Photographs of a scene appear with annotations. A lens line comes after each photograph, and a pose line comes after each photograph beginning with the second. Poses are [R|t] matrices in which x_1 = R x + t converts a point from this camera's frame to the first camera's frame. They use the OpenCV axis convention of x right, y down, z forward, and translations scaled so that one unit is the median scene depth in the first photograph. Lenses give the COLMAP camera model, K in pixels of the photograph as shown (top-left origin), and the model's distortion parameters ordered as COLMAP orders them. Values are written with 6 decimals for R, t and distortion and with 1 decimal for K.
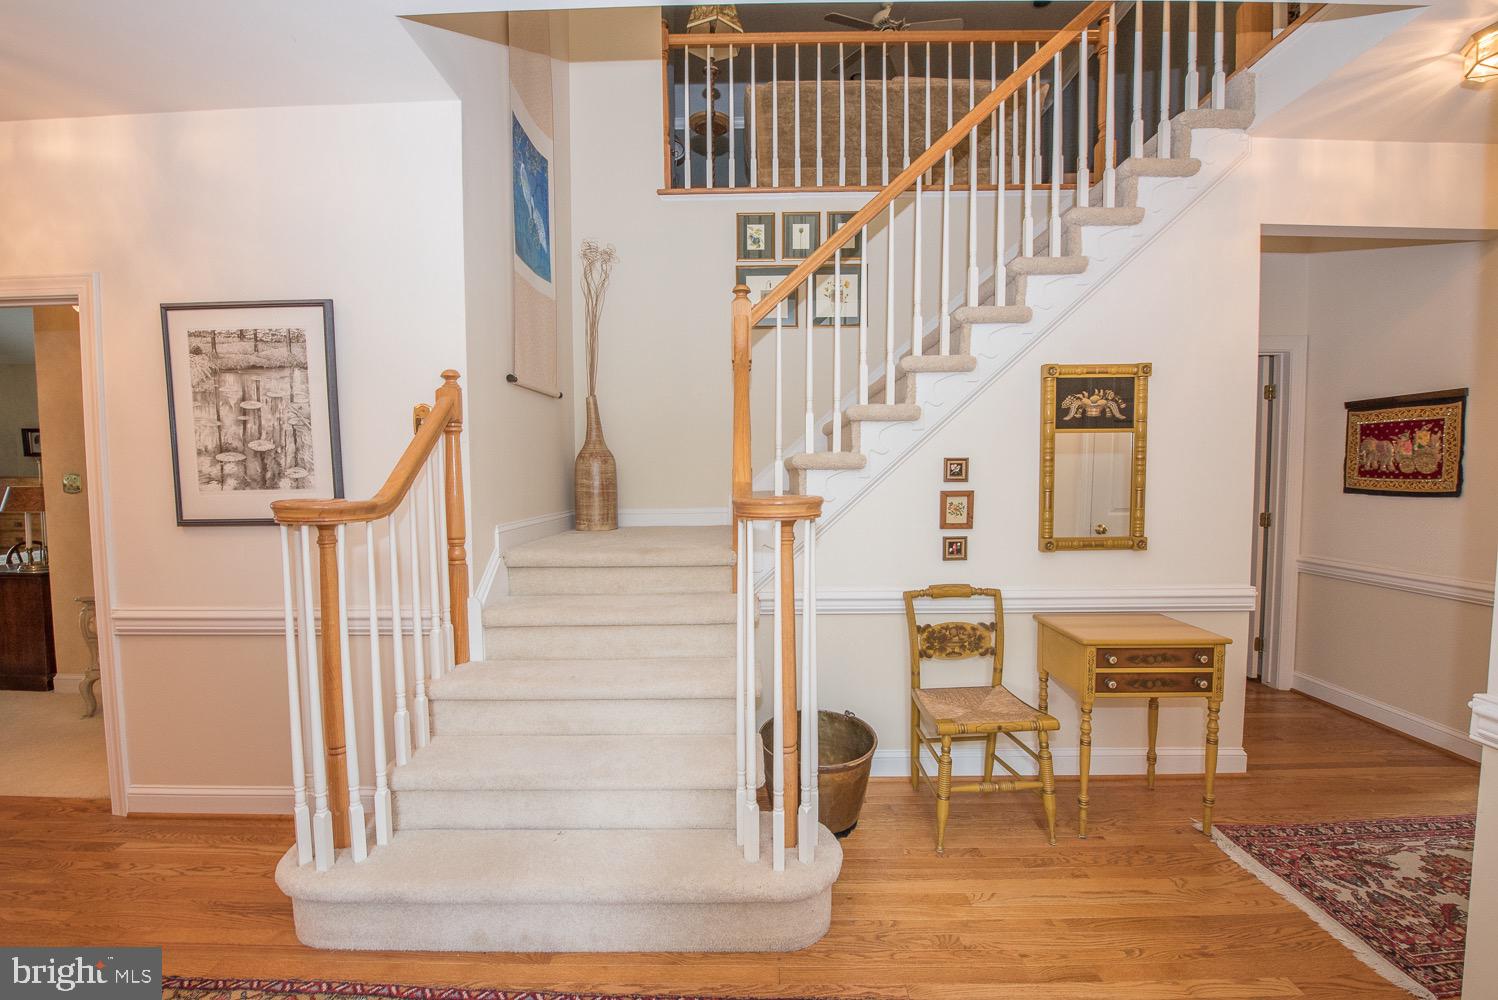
lens RADIAL K [[595.0, 0, 749.4], [0, 595.0, 501.7], [0, 0, 1]] dist [-0.015372, -0.003022]
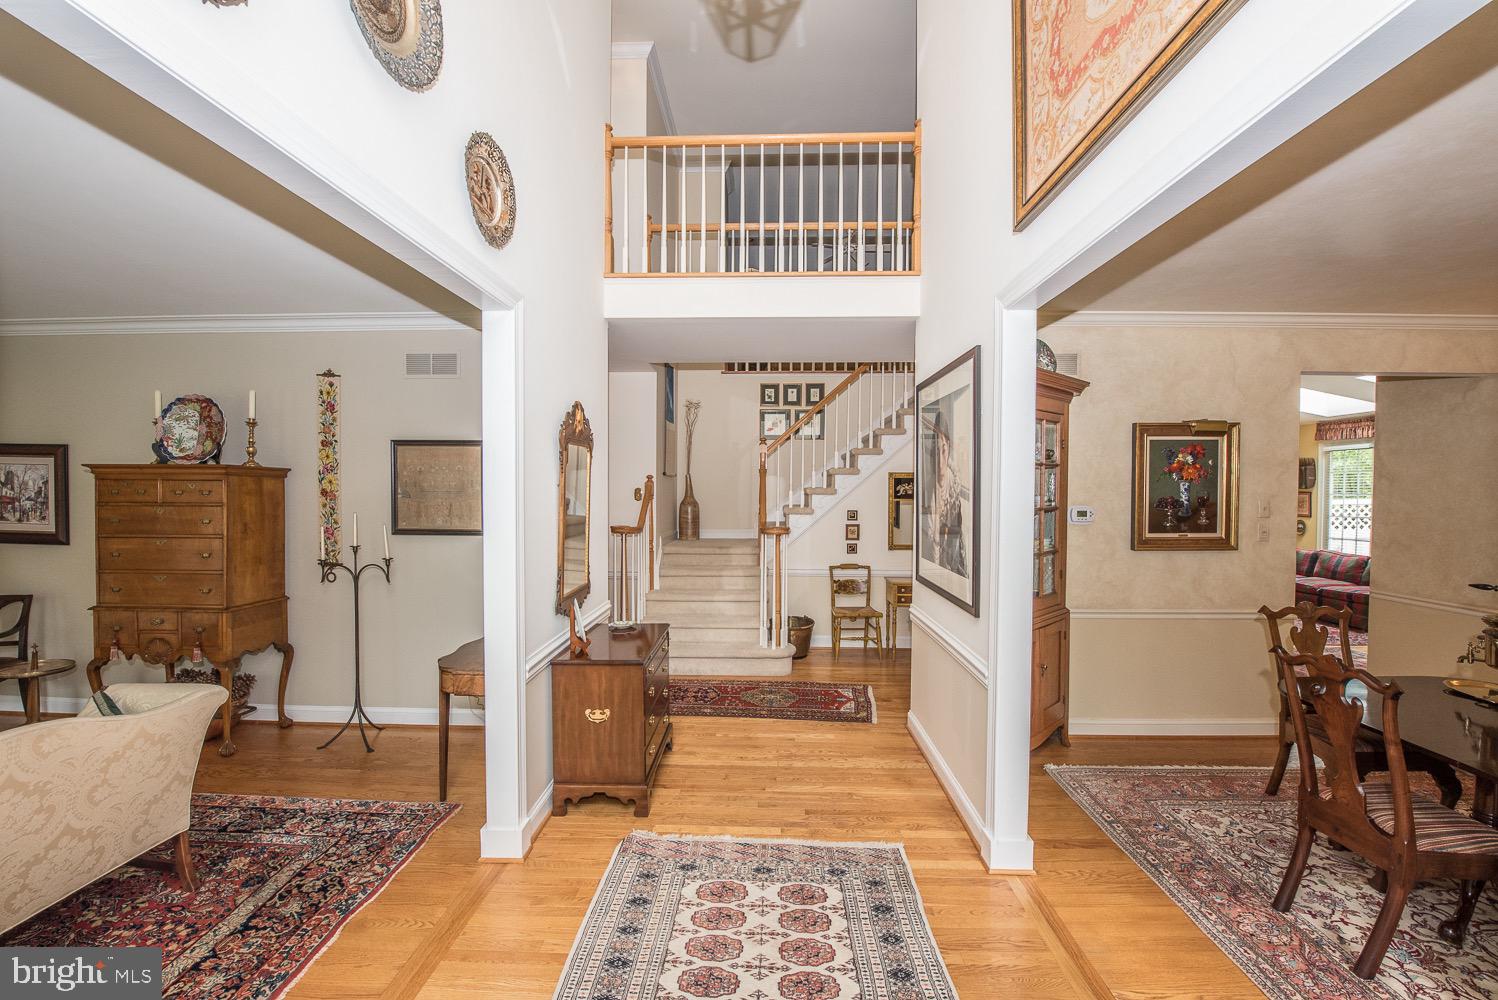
lens RADIAL K [[595.0, 0, 749.4], [0, 595.0, 501.7], [0, 0, 1]] dist [-0.015372, -0.003022]
pose [[0.999663, 0.013779, -0.021992, -0.012010], [-0.014539, 0.999290, -0.034760, -0.019348], [0.021497, 0.035068, 0.999154, -1.390039]]
